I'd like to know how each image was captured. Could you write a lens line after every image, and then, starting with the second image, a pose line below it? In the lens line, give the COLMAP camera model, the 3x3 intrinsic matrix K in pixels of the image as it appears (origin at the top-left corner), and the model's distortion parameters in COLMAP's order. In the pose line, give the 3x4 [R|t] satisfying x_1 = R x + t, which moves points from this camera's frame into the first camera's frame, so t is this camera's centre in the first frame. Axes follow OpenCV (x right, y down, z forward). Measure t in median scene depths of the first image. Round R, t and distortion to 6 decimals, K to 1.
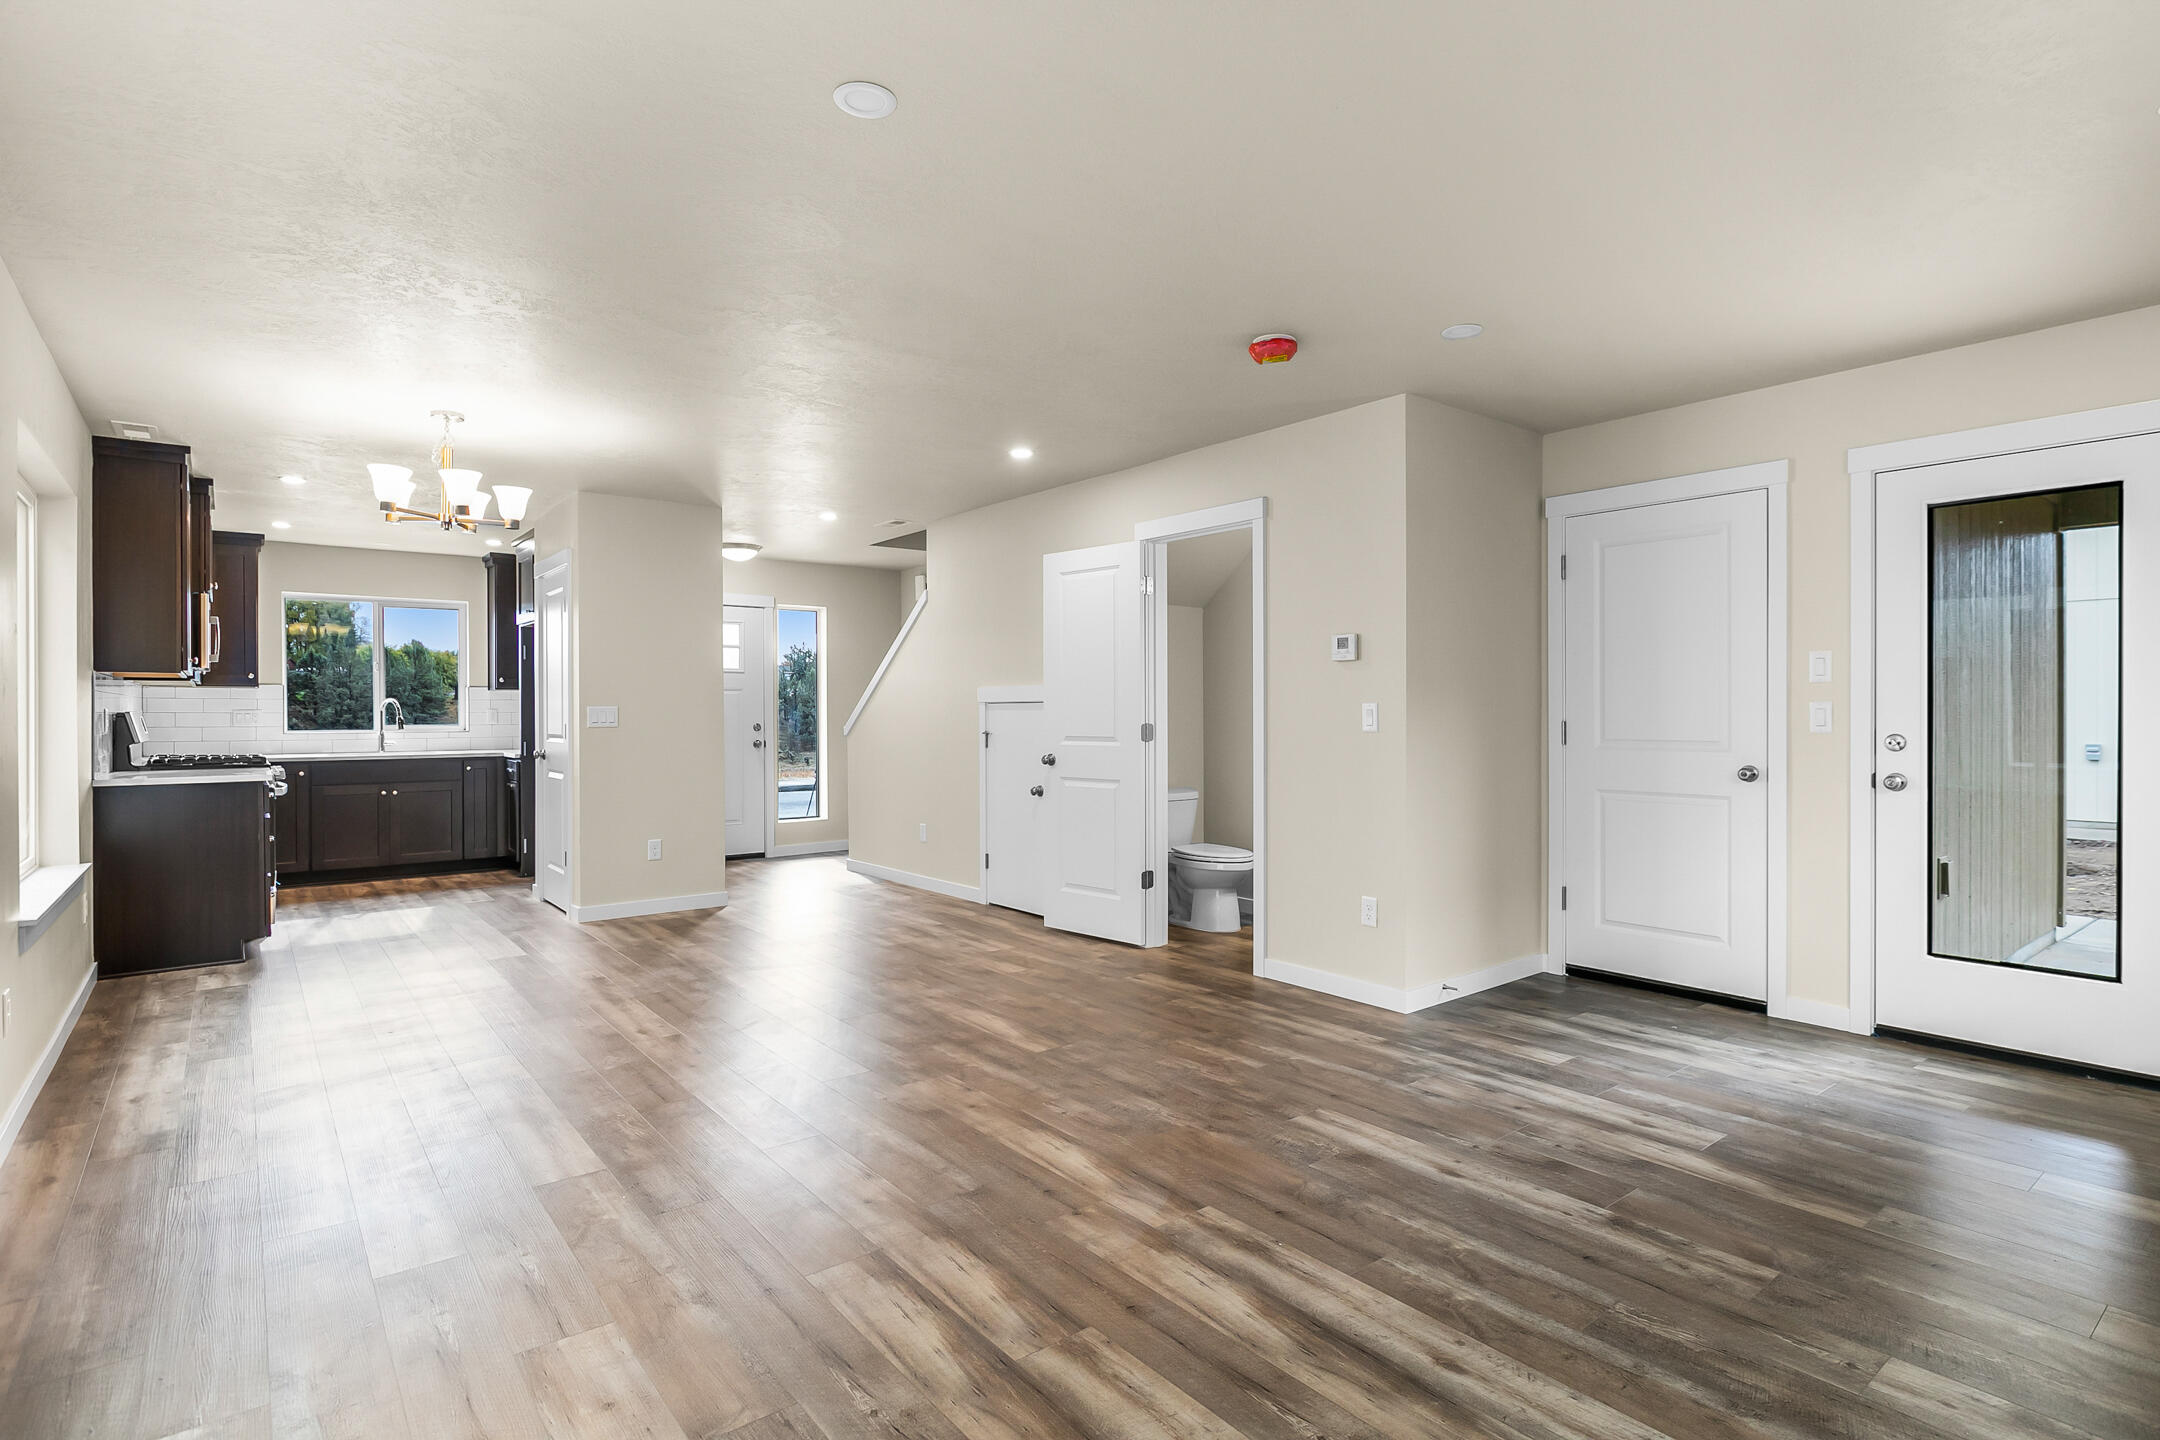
lens RADIAL K [[1090.4, 0, 1099.3], [0, 1090.4, 717.6], [0, 0, 1]] dist [0.000194, 0.000495]
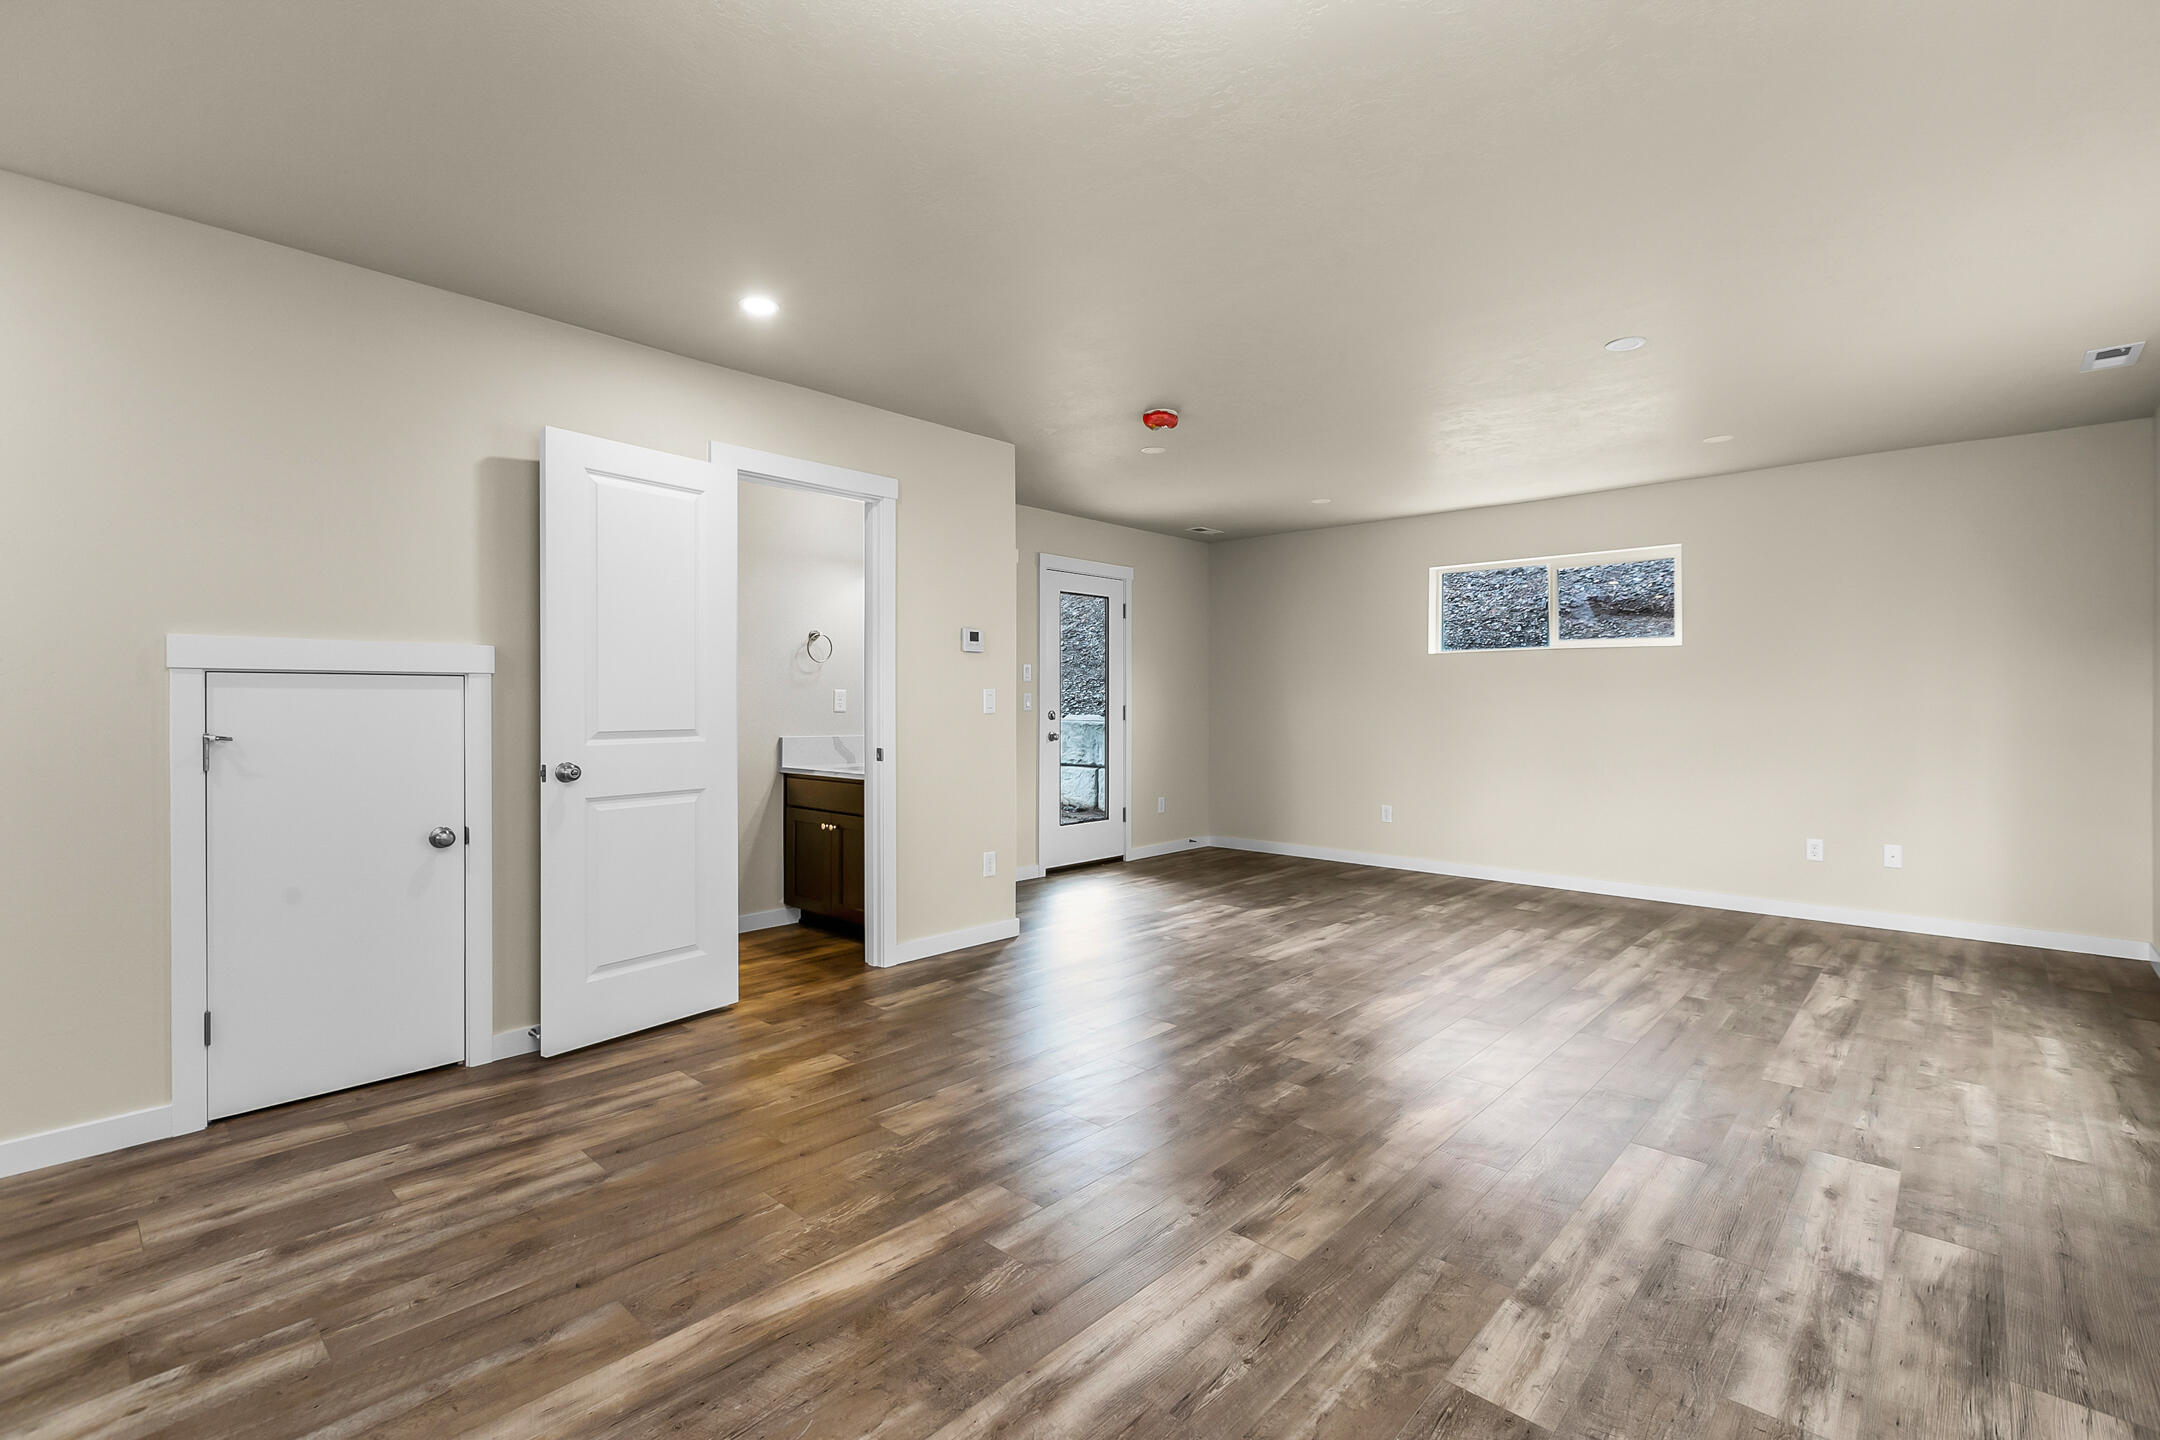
lens RADIAL K [[961.9, 0, 1100.5], [0, 961.9, 704.1], [0, 0, 1]] dist [0.003394, -0.001009]
pose [[-0.157233, 0.000345, 0.987561, -0.850938], [0.007505, 0.999971, 0.000845, 0.003607], [-0.987533, 0.007544, -0.157232, 1.099277]]
